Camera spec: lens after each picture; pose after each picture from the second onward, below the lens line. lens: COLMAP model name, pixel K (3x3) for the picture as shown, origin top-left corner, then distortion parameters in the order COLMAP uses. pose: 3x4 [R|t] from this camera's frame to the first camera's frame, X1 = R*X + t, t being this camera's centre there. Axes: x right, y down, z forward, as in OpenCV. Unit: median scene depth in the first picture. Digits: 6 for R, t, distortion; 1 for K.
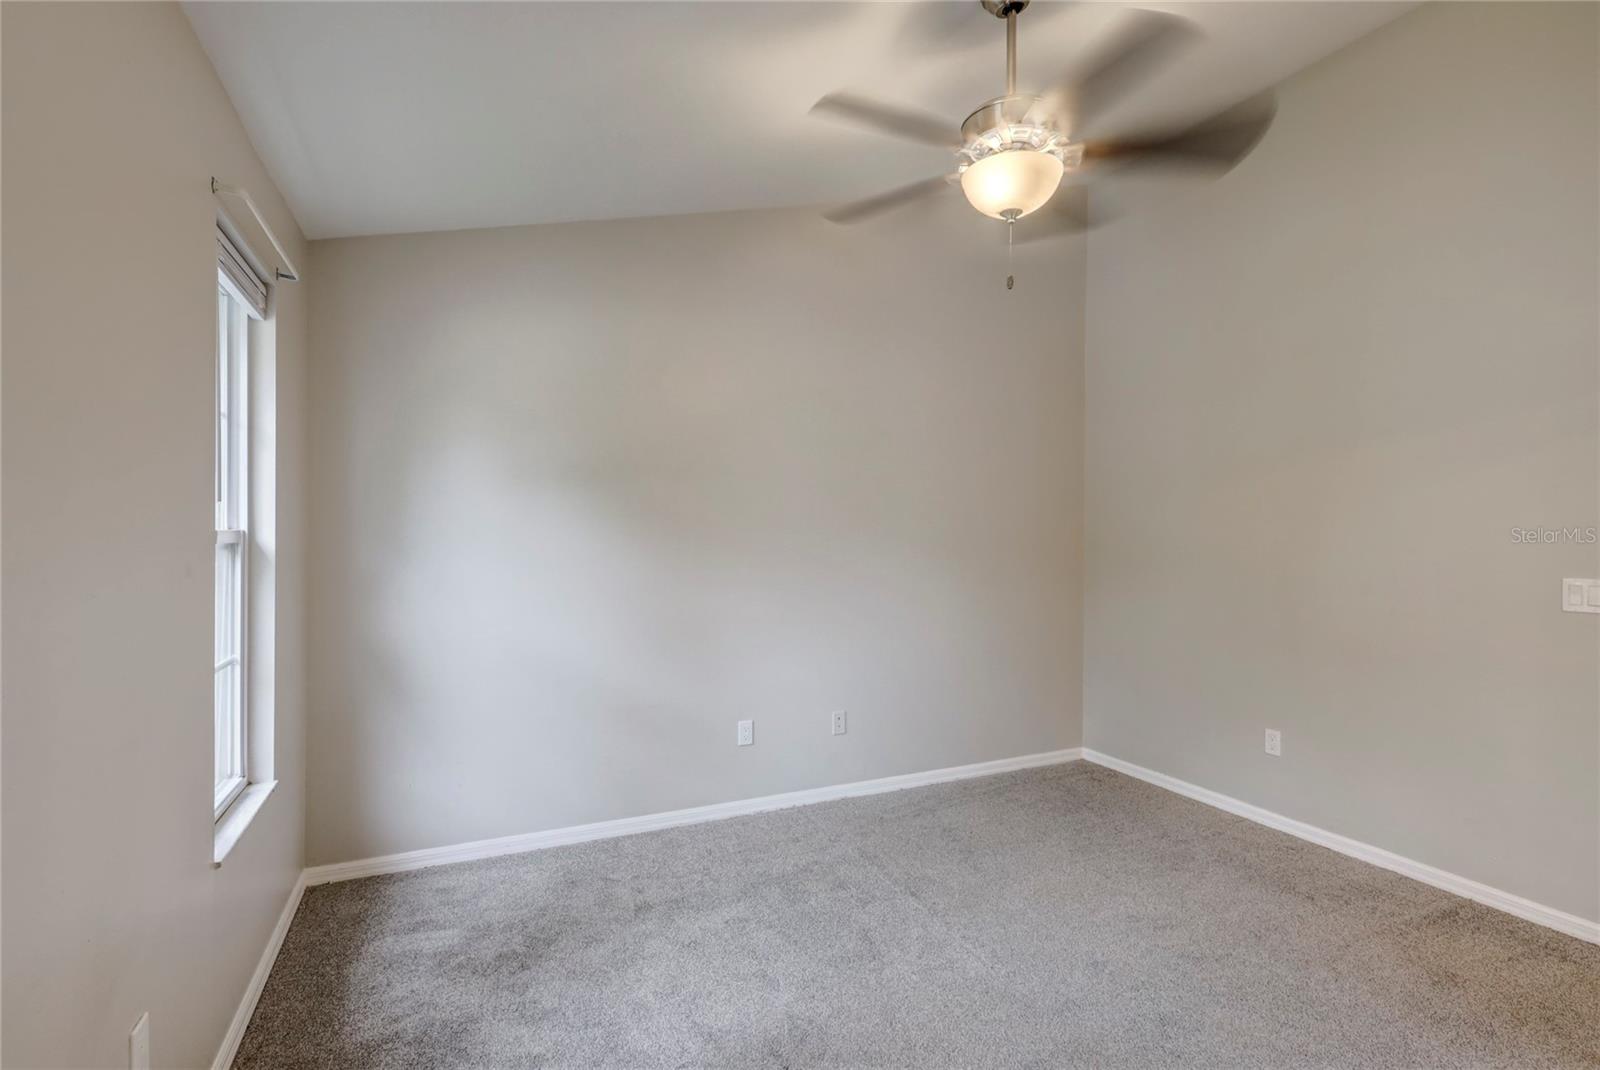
lens RADIAL K [[755.4, 0, 793.6], [0, 755.4, 534.0], [0, 0, 1]] dist [0.004335, -0.000012]
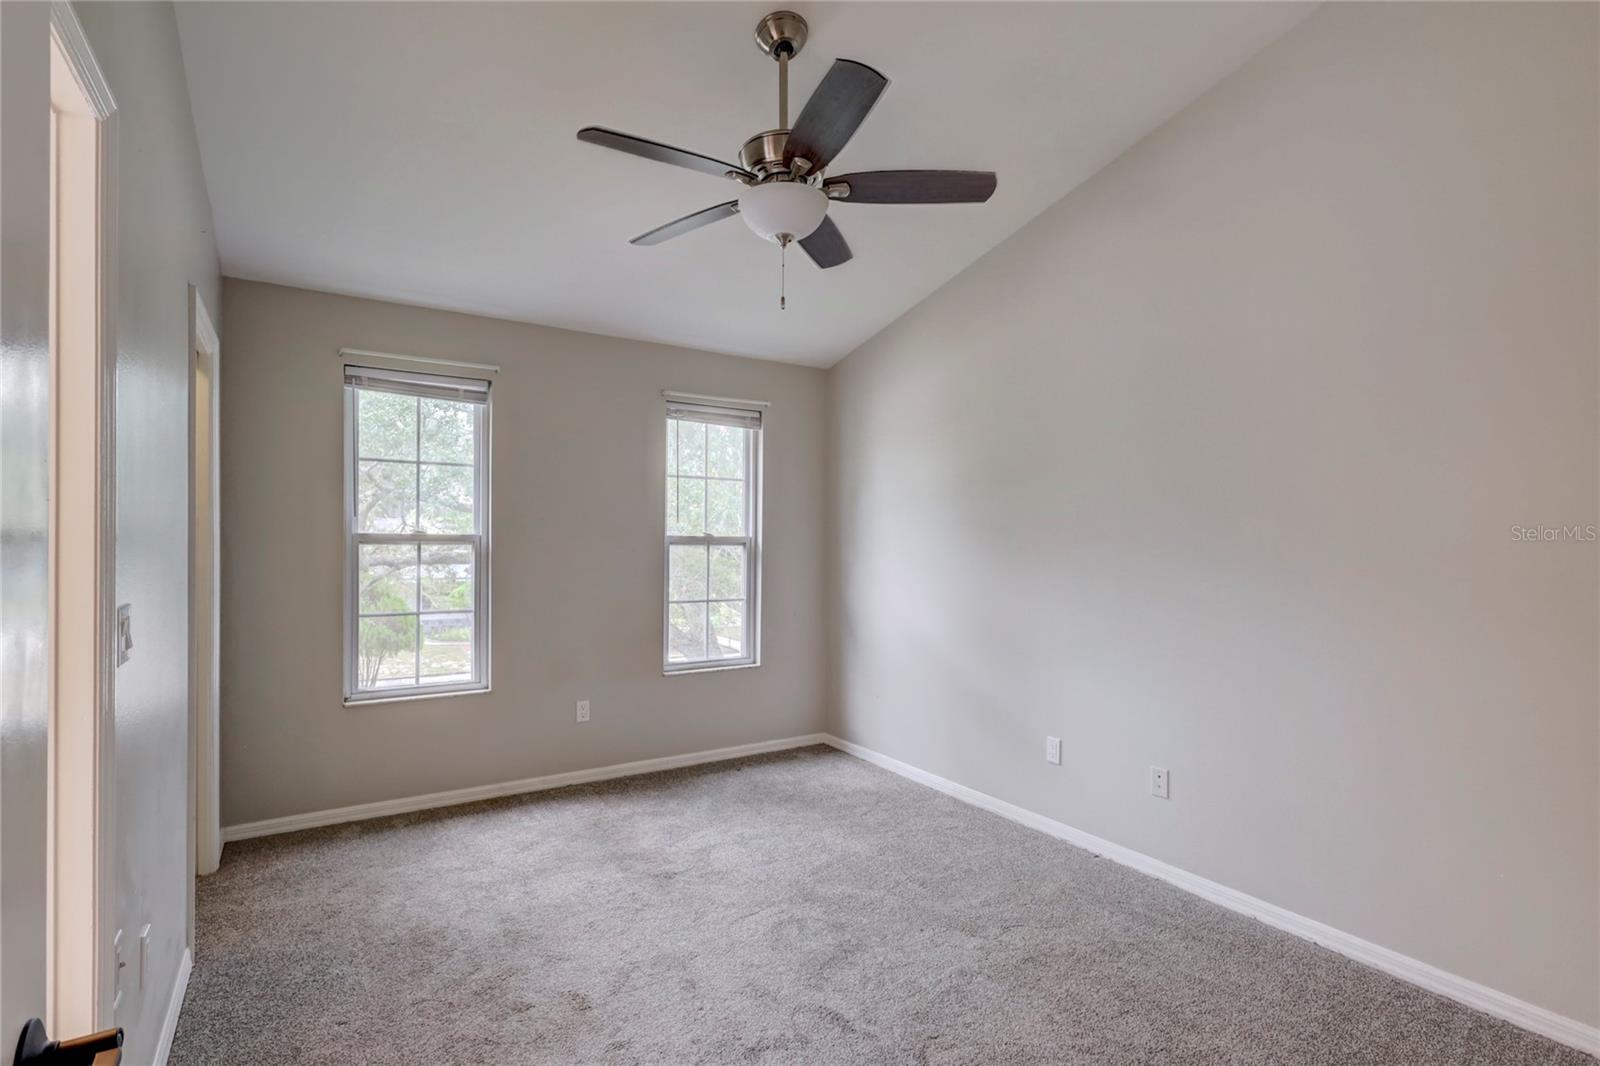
lens RADIAL K [[755.4, 0, 793.8], [0, 755.4, 538.2], [0, 0, 1]] dist [0.004335, -0.000012]
pose [[0.136911, -0.006216, -0.990564, 0.857594], [-0.017560, 0.999808, -0.008701, 0.009858], [0.990428, 0.018586, 0.136775, 0.551427]]
